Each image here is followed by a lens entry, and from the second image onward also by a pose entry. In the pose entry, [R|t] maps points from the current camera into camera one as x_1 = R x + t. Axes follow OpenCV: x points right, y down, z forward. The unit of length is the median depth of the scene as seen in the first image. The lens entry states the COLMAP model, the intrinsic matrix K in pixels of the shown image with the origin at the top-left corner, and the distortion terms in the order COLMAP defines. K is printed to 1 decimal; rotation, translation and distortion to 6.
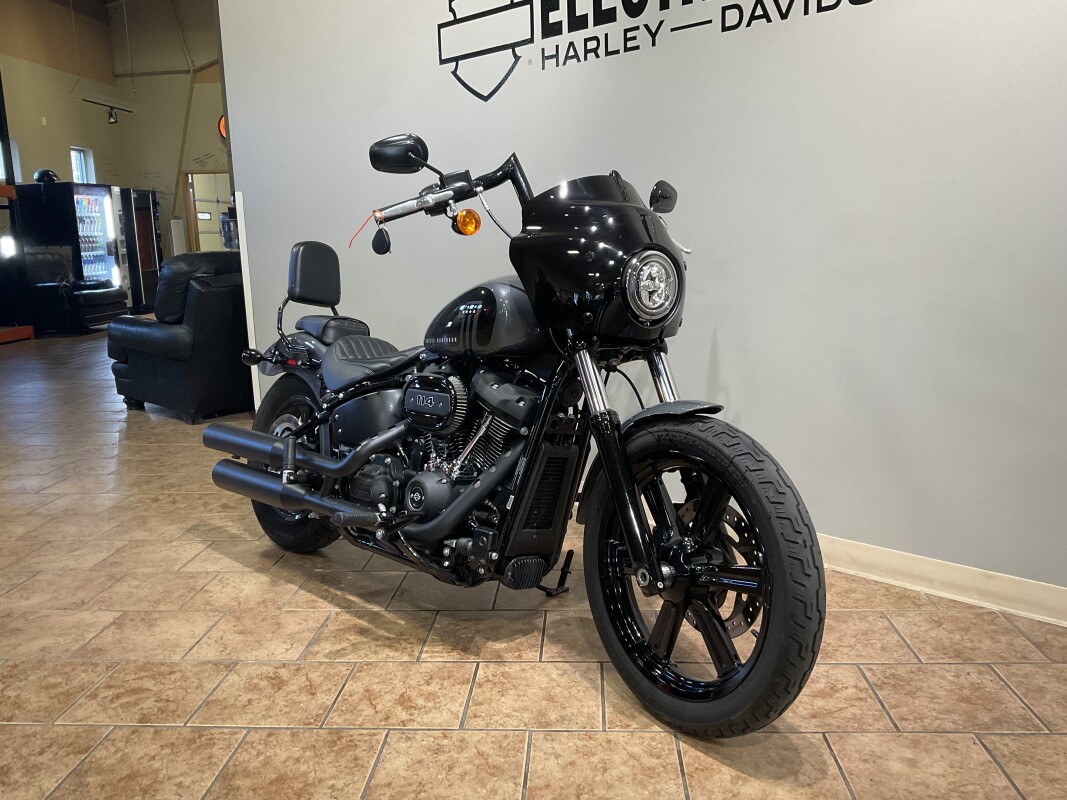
lens RADIAL K [[881.5, 0, 529.3], [0, 881.5, 400.5], [0, 0, 1]] dist [0.083089, -0.165020]
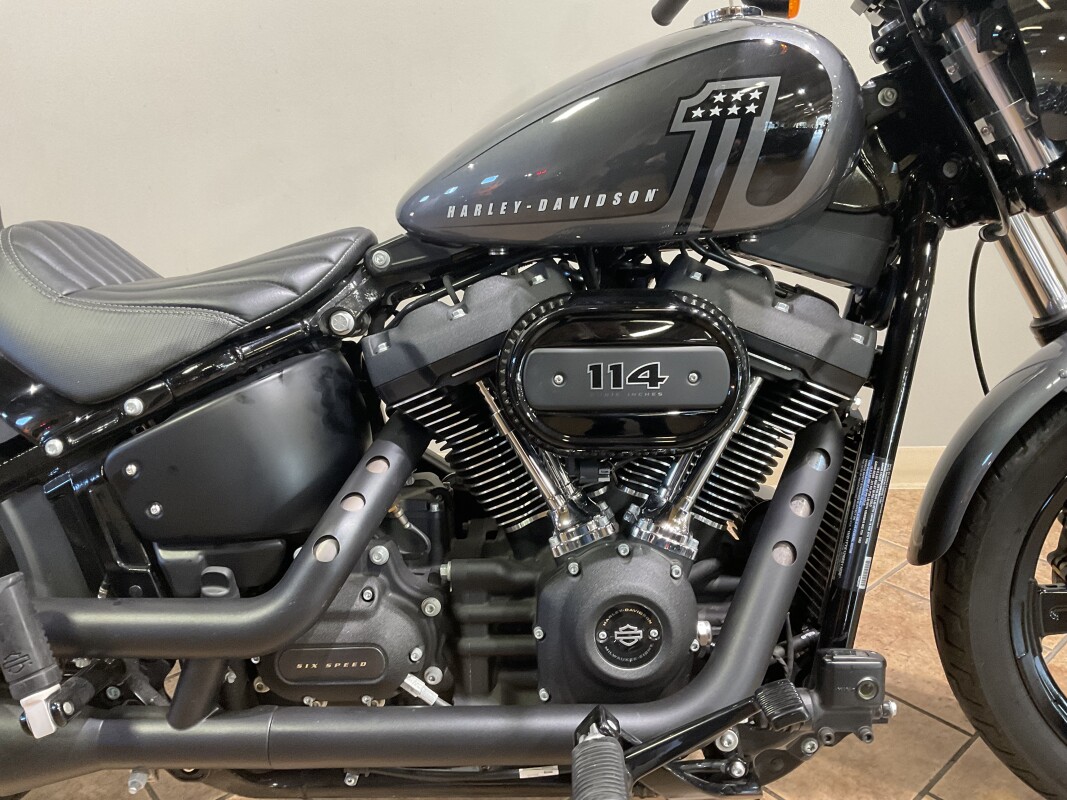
lens RADIAL K [[881.5, 0, 529.3], [0, 881.5, 400.5], [0, 0, 1]] dist [0.083089, -0.165020]
pose [[0.699565, -0.207985, 0.683631, -0.377581], [0.113618, 0.976908, 0.180945, -0.056832], [-0.705478, -0.048910, 0.707042, 0.749495]]
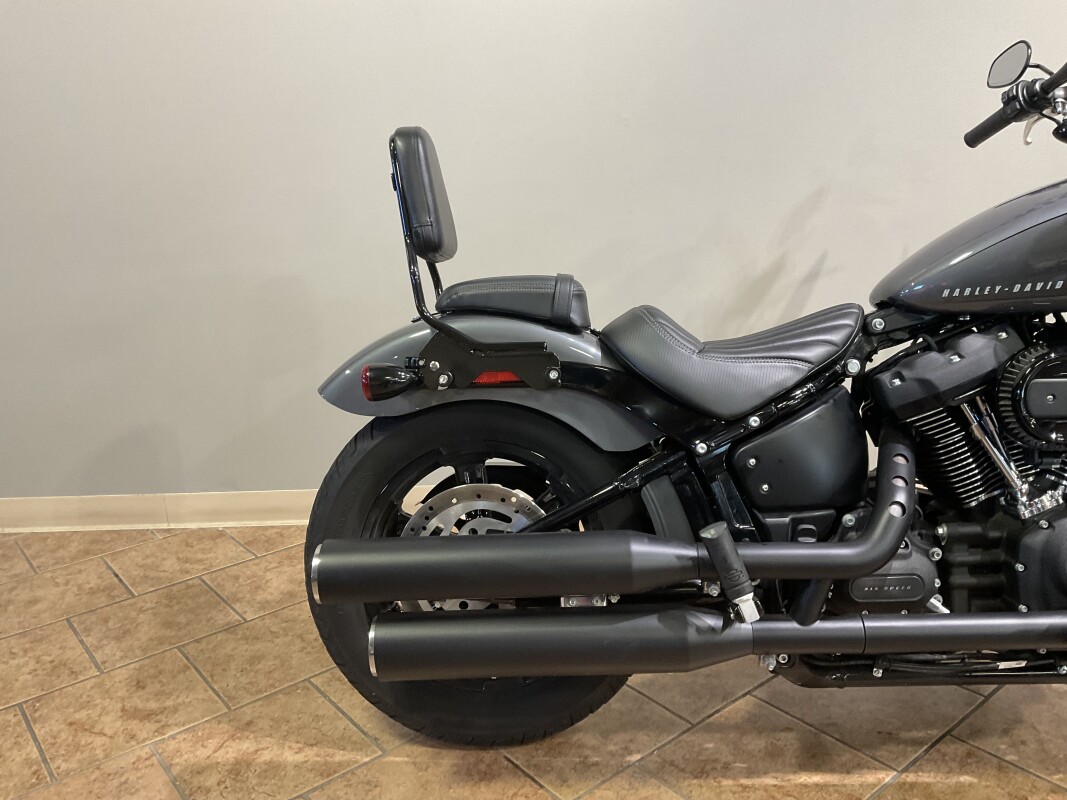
lens RADIAL K [[881.5, 0, 529.3], [0, 881.5, 400.5], [0, 0, 1]] dist [0.083089, -0.165020]
pose [[0.727539, -0.179327, 0.662215, -0.730120], [0.135364, 0.983781, 0.117691, -0.108214], [-0.672579, 0.004015, 0.740014, 0.796426]]
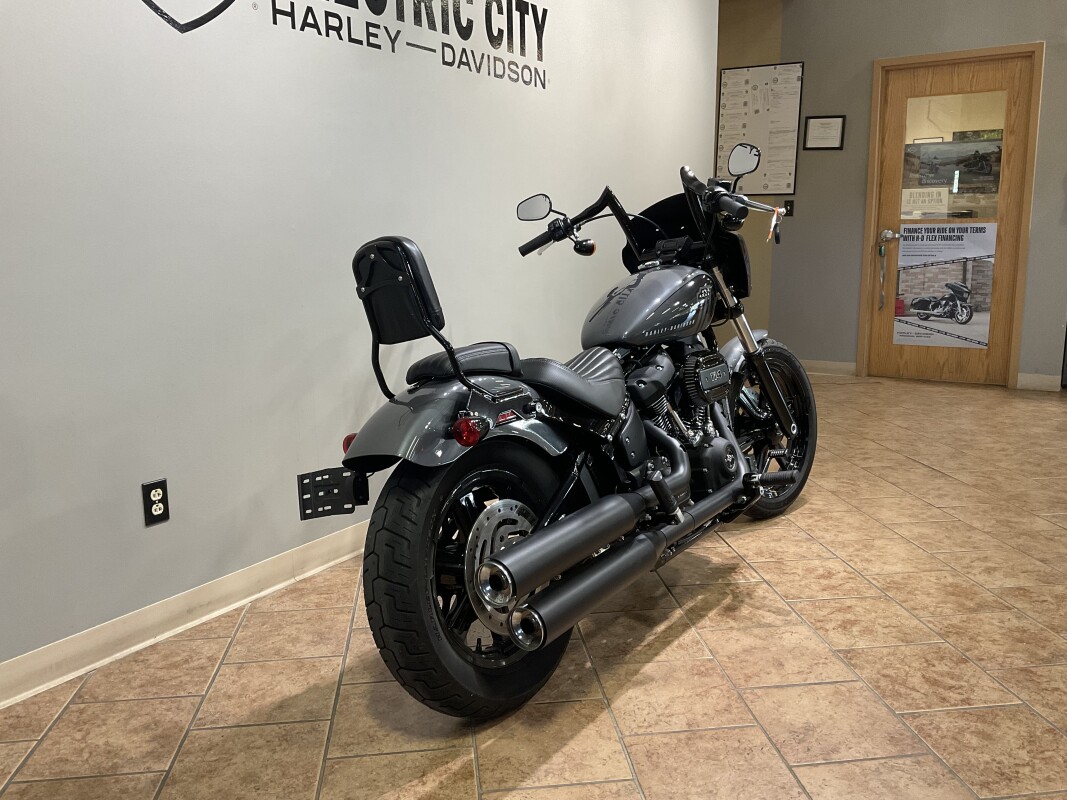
lens RADIAL K [[881.5, 0, 529.3], [0, 881.5, 400.5], [0, 0, 1]] dist [0.083089, -0.165020]
pose [[-0.183468, -0.148321, 0.971772, -1.148900], [0.198029, 0.962709, 0.184325, -0.219268], [-0.962873, 0.226256, -0.147254, 1.361059]]
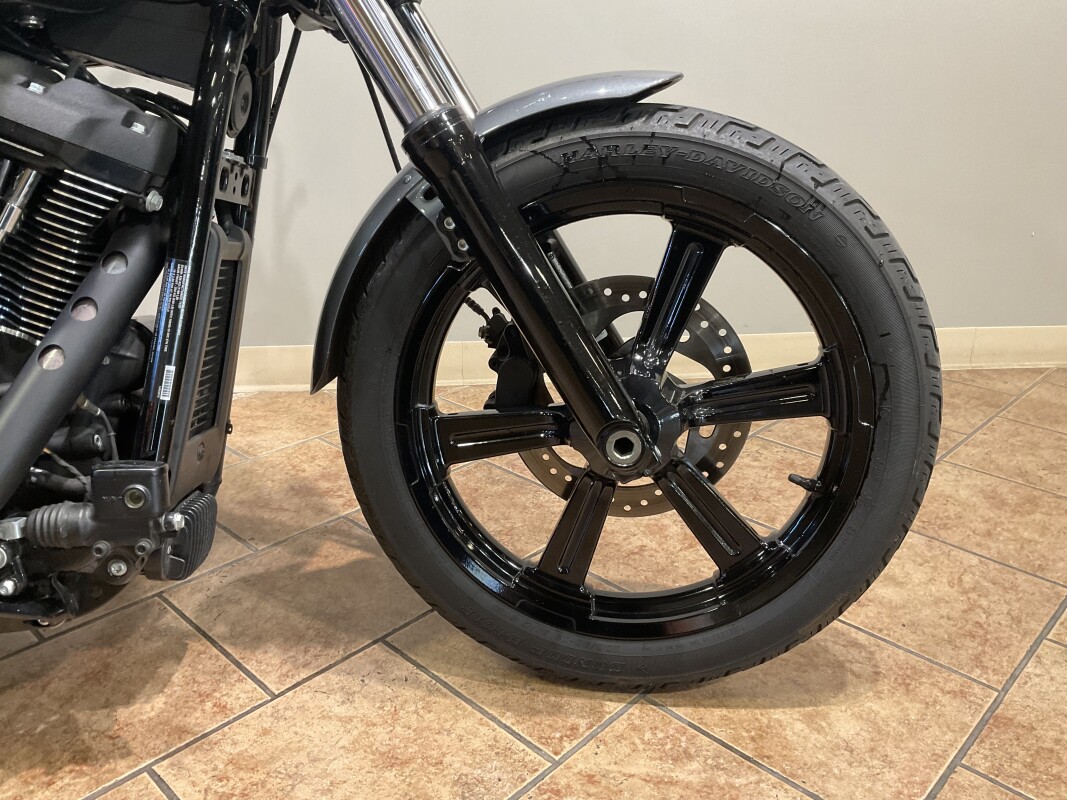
lens RADIAL K [[881.5, 0, 529.3], [0, 881.5, 400.5], [0, 0, 1]] dist [0.083089, -0.165020]
pose [[0.643698, -0.247908, 0.724013, -0.193222], [0.113007, 0.966496, 0.230466, 0.044511], [-0.756890, -0.066532, 0.650147, 0.563136]]
